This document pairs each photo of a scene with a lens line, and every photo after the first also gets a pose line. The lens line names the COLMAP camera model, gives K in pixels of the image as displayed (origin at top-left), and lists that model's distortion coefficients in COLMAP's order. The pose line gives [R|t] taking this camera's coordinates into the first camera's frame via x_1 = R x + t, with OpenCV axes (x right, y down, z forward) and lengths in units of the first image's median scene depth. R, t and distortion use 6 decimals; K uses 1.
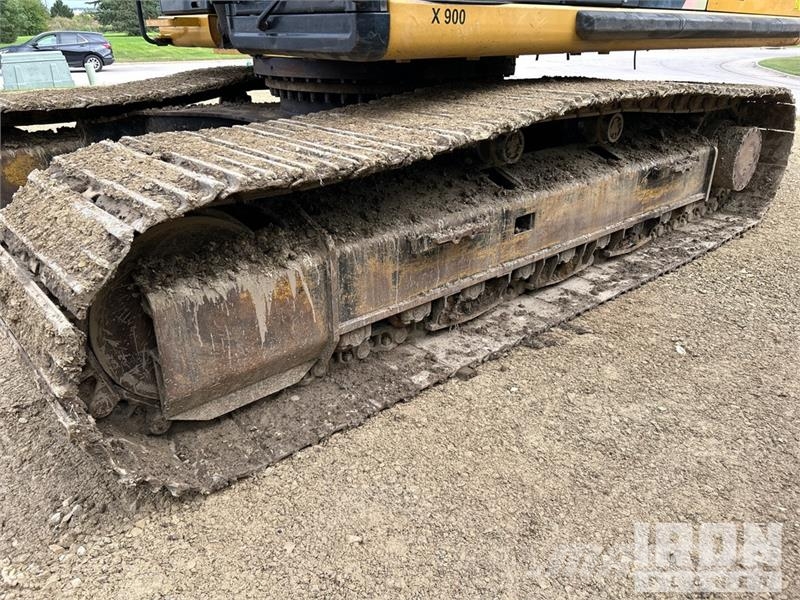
lens RADIAL K [[606.2, 0, 400.0], [0, 606.2, 300.0], [0, 0, 1]] dist [0.056183, -0.065019]
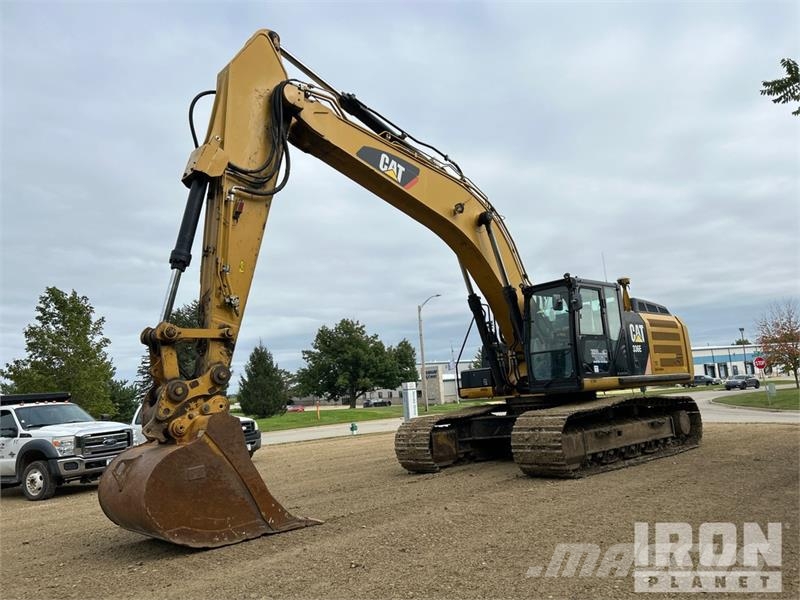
lens RADIAL K [[606.2, 0, 400.0], [0, 606.2, 300.0], [0, 0, 1]] dist [0.056183, -0.065019]
pose [[0.996750, -0.072147, 0.035848, -0.997256], [0.080013, 0.834683, -0.544888, 0.928648], [0.009391, 0.545985, 0.837742, -2.101452]]
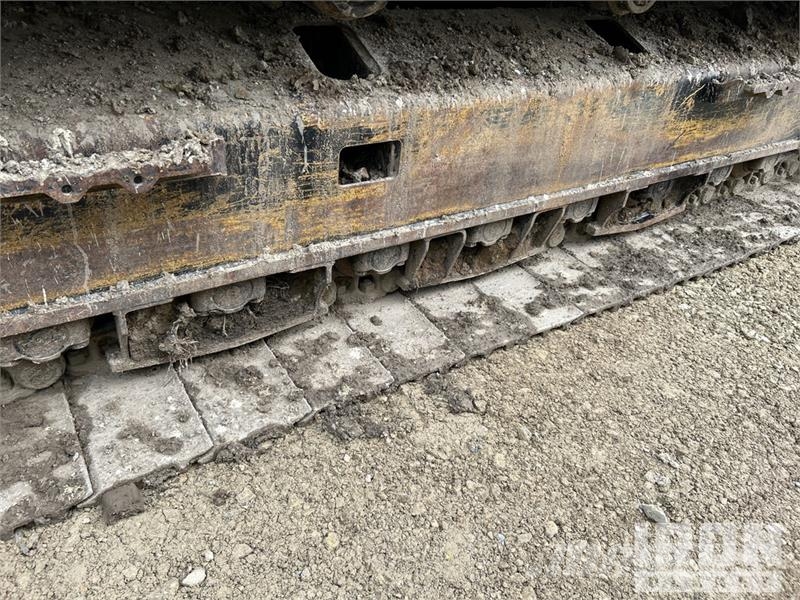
lens RADIAL K [[606.2, 0, 400.0], [0, 606.2, 300.0], [0, 0, 1]] dist [0.056183, -0.065019]
pose [[0.984815, 0.158601, -0.070600, 0.247241], [-0.144043, 0.973496, 0.177646, -0.098881], [0.096904, -0.164779, 0.981559, 0.485930]]
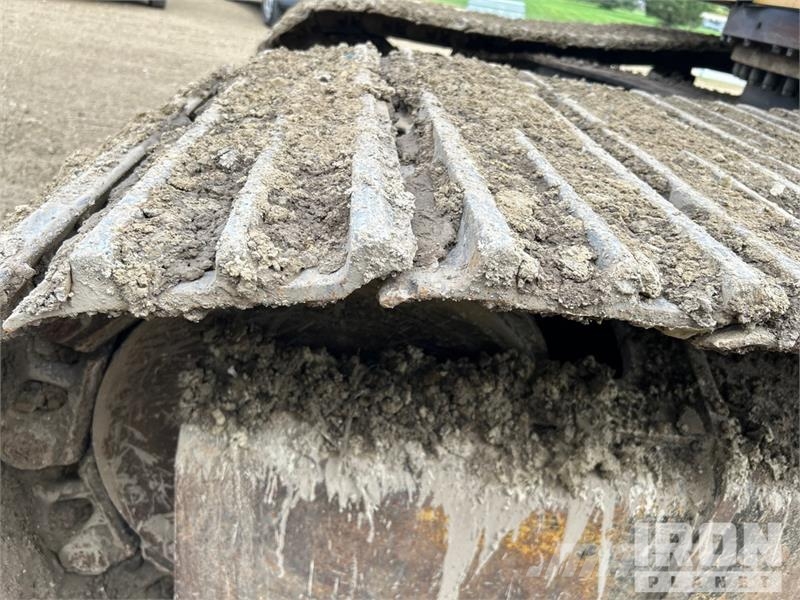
lens RADIAL K [[606.2, 0, 400.0], [0, 606.2, 300.0], [0, 0, 1]] dist [0.056183, -0.065019]
pose [[0.764817, 0.418106, -0.490145, -0.086592], [-0.407706, 0.903189, 0.134263, -0.100462], [0.498829, 0.097148, 0.861238, 0.400224]]
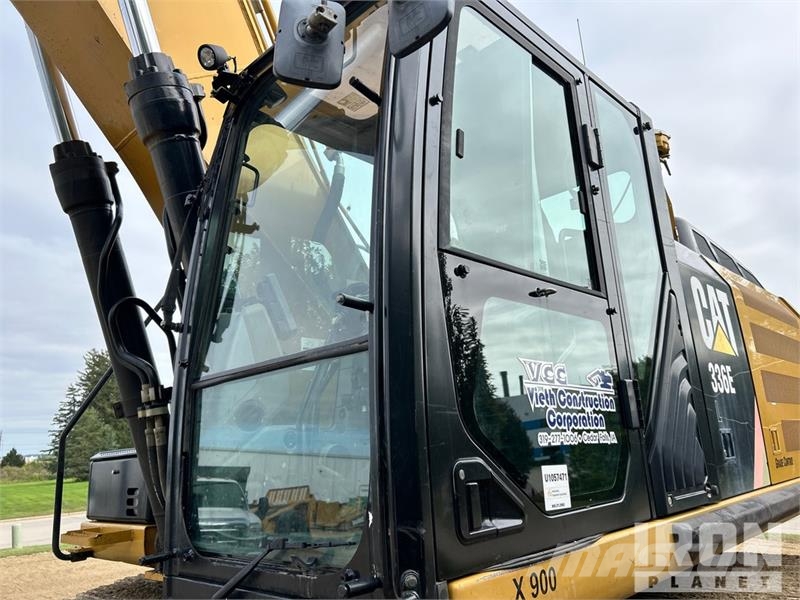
lens RADIAL K [[606.2, 0, 400.0], [0, 606.2, 300.0], [0, 0, 1]] dist [0.056183, -0.065019]
pose [[0.994773, -0.039017, 0.094366, -0.070231], [0.088661, 0.788490, -0.608623, -0.230316], [-0.050659, 0.613809, 0.787828, 0.249604]]
